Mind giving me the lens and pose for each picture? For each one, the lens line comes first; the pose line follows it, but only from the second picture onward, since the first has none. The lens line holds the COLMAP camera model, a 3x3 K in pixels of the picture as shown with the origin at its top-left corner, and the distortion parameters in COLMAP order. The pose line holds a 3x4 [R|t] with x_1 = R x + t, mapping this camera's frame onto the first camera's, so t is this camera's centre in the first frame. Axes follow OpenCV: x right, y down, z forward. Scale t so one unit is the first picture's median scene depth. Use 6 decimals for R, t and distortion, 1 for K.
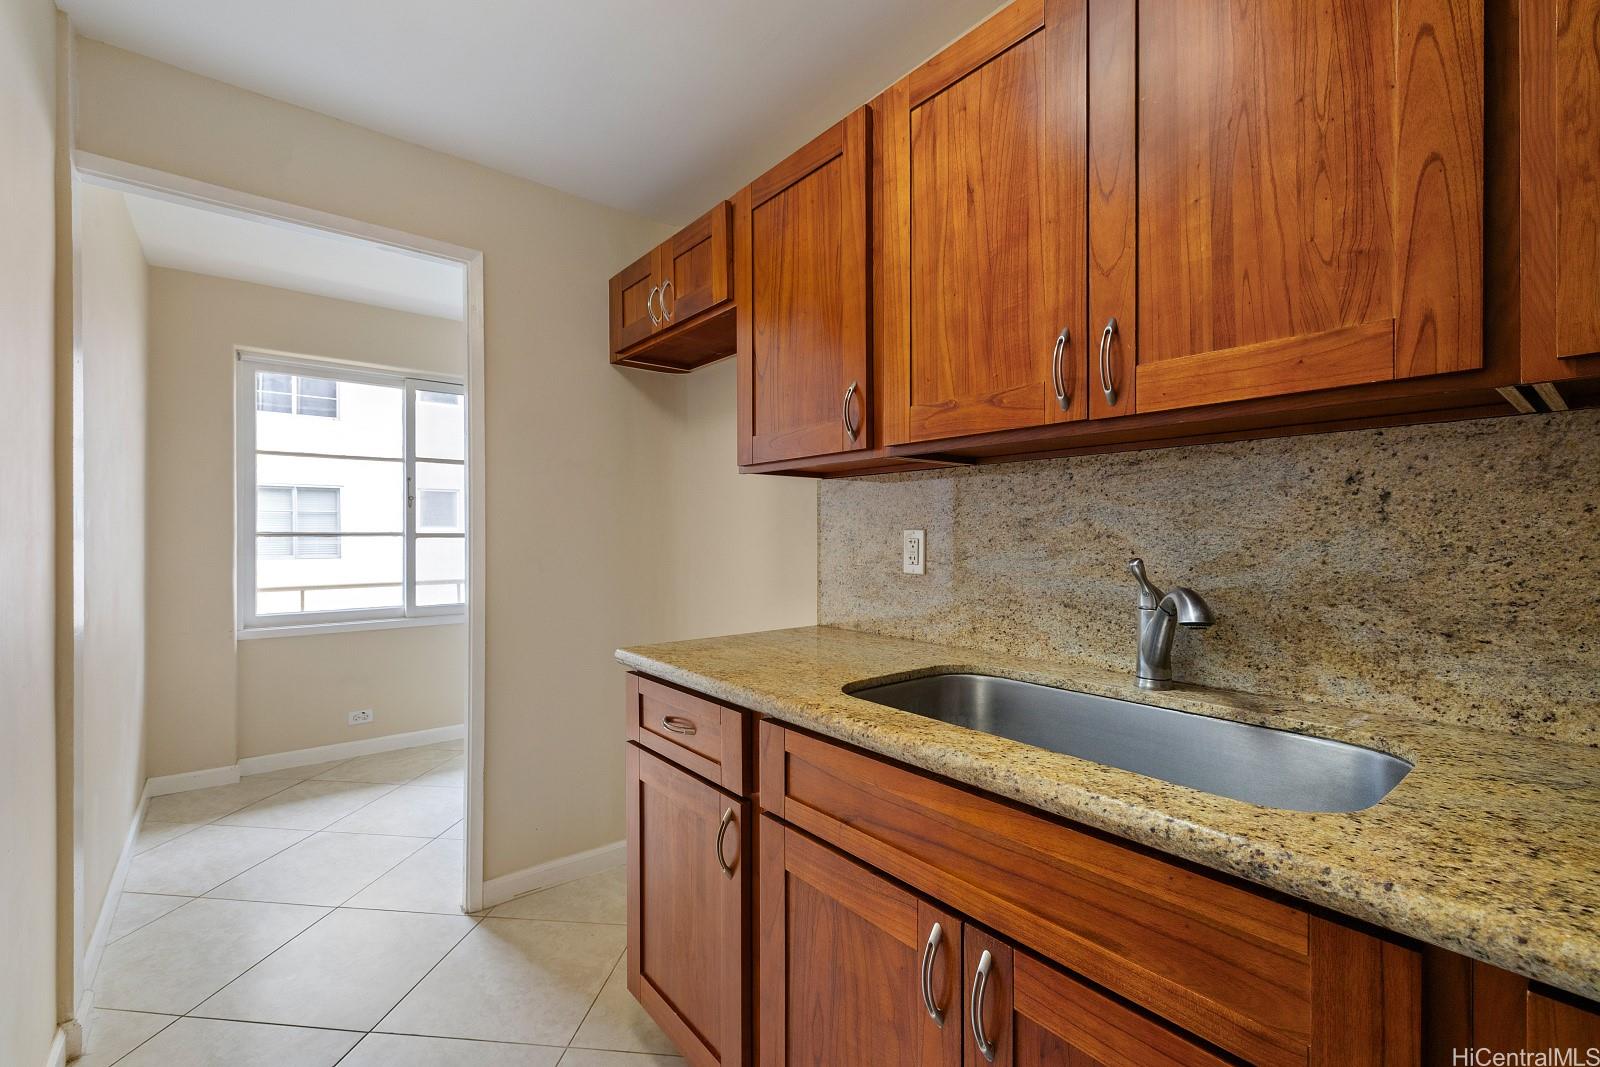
lens RADIAL K [[650.3, 0, 795.2], [0, 650.3, 528.0], [0, 0, 1]] dist [-0.001454, -0.000033]
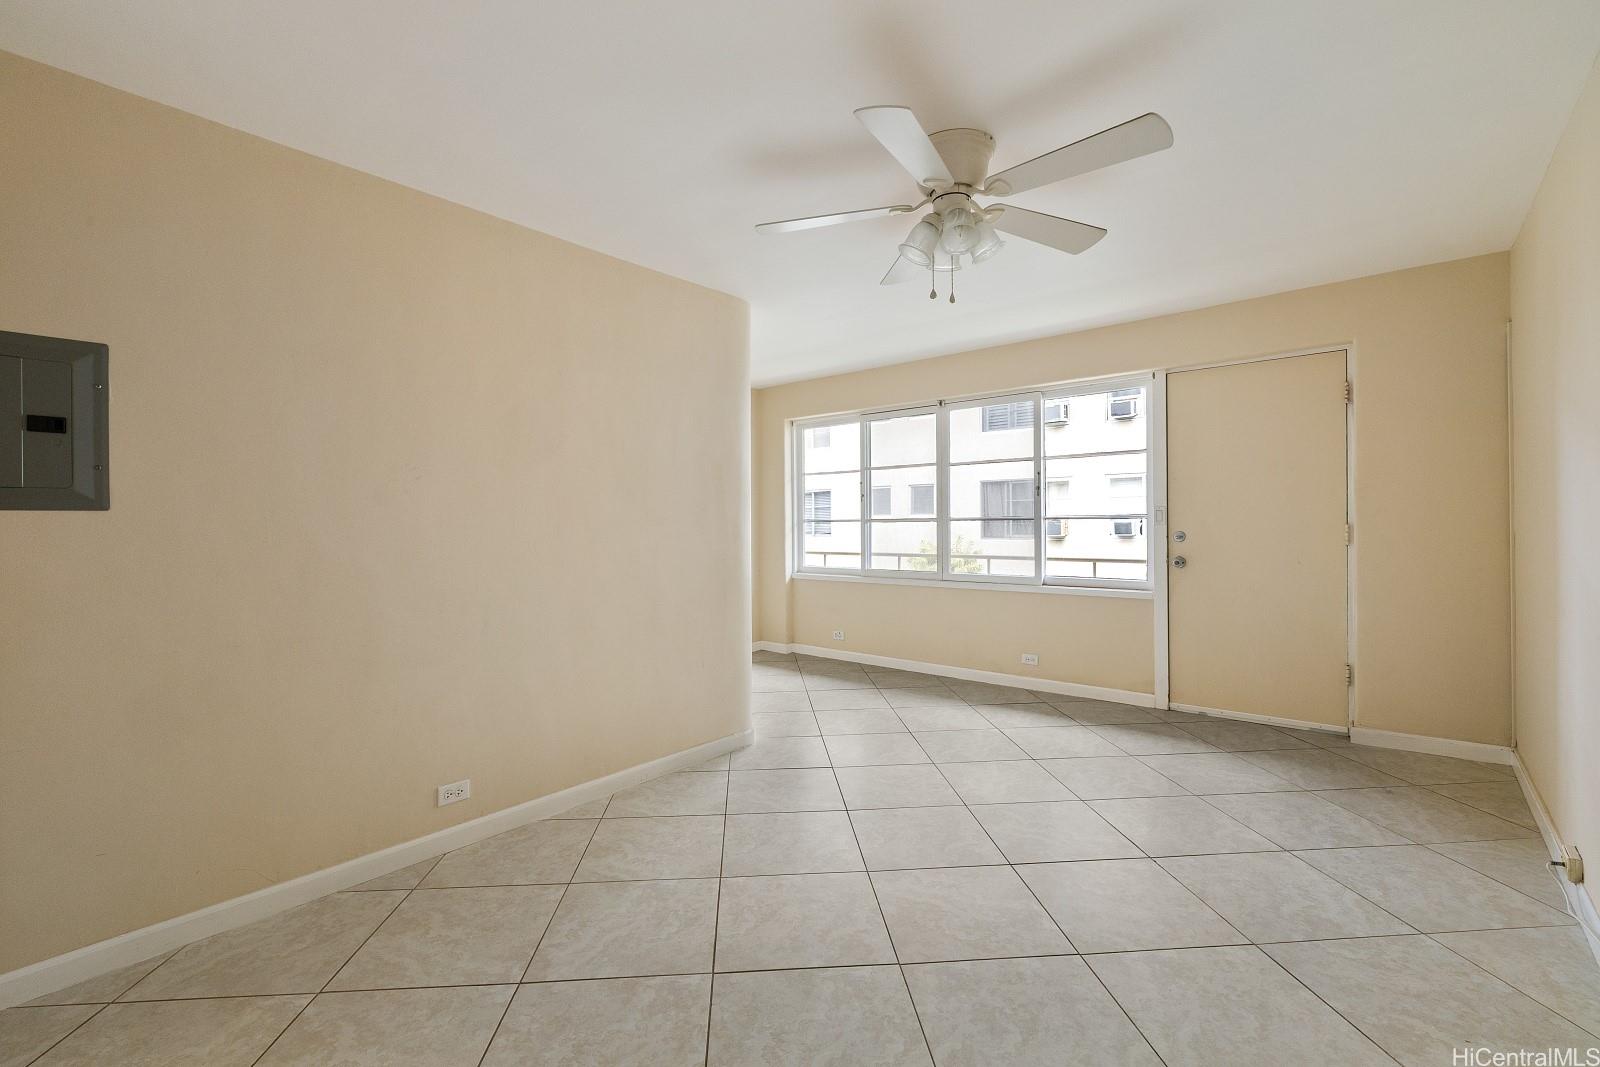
lens RADIAL K [[684.6, 0, 788.6], [0, 684.6, 527.6], [0, 0, 1]] dist [0.007692, 0.000052]
pose [[0.139494, 0.007538, -0.990194, 2.336617], [0.029261, 0.999503, 0.011731, 0.009864], [0.989790, -0.030611, 0.139204, 1.585129]]
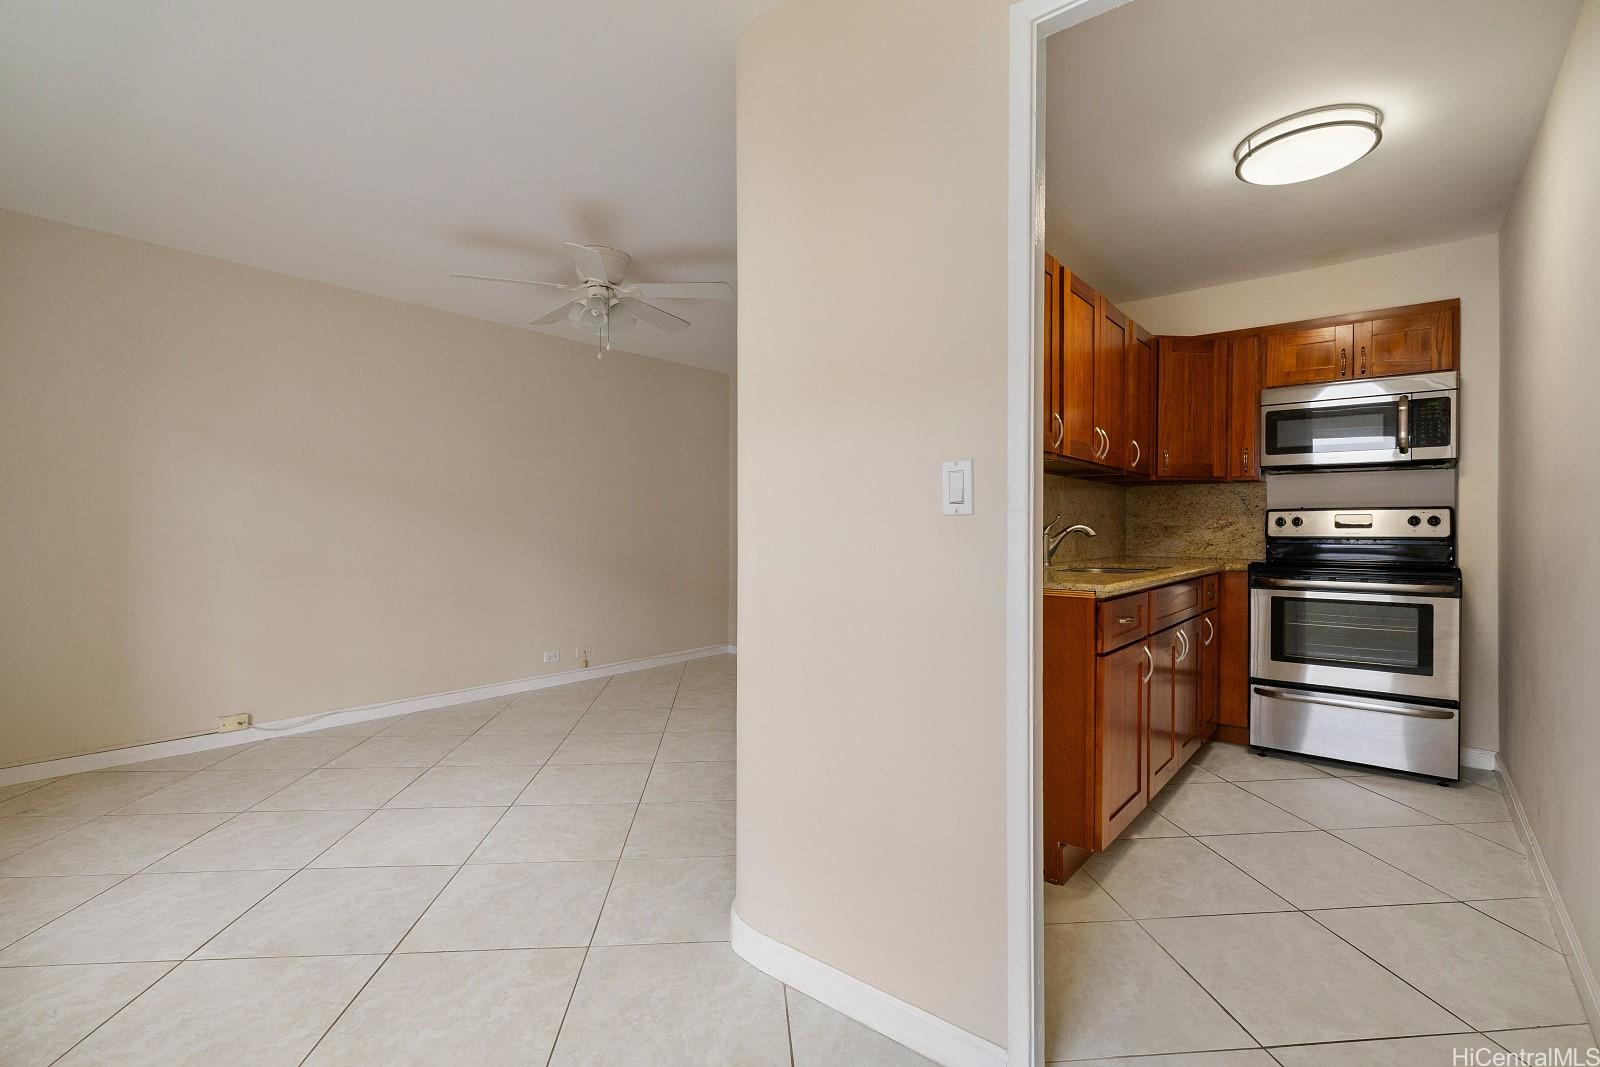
lens RADIAL K [[725.2, 0, 811.7], [0, 725.2, 529.7], [0, 0, 1]] dist [-0.013932, 0.000079]
pose [[-0.183245, -0.004949, 0.983055, -1.618287], [-0.017751, 0.999841, 0.001725, 0.076810], [-0.982907, -0.017134, -0.183304, 1.904614]]
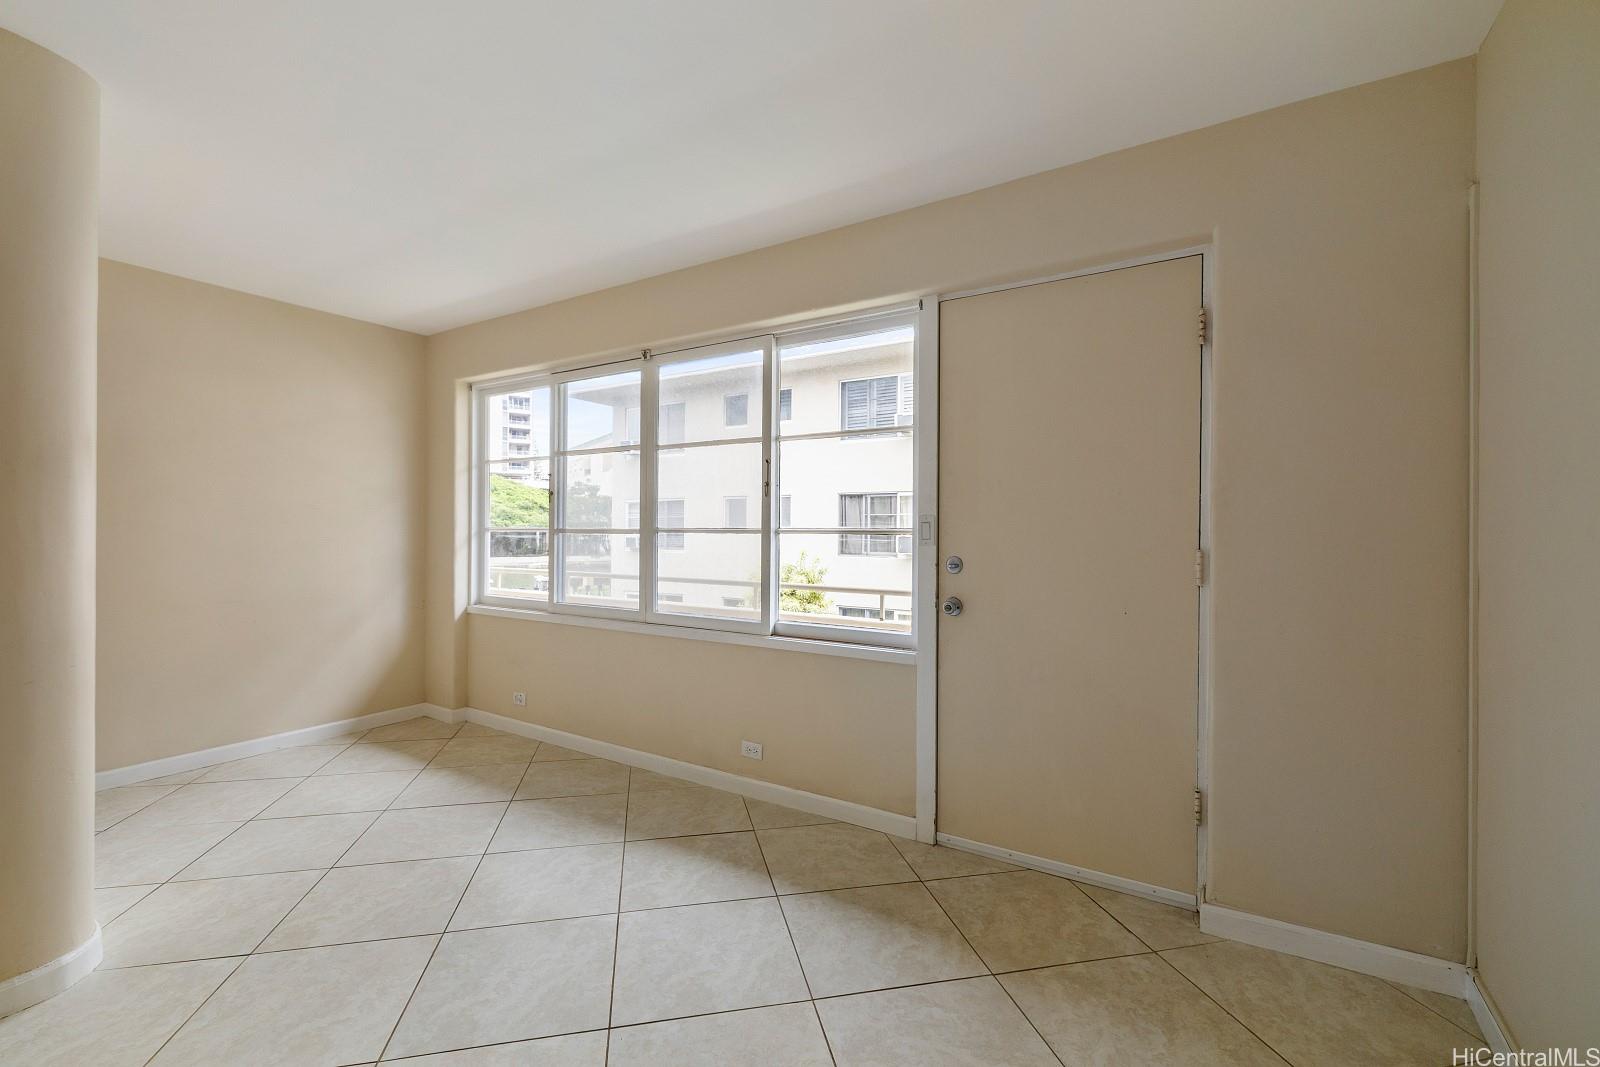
lens RADIAL K [[684.6, 0, 783.9], [0, 684.6, 533.8], [0, 0, 1]] dist [0.007692, 0.000052]
pose [[0.276557, 0.002840, -0.960993, 1.310604], [0.007696, 0.999957, 0.005170, 0.035230], [0.960967, -0.008826, 0.276524, 2.680354]]
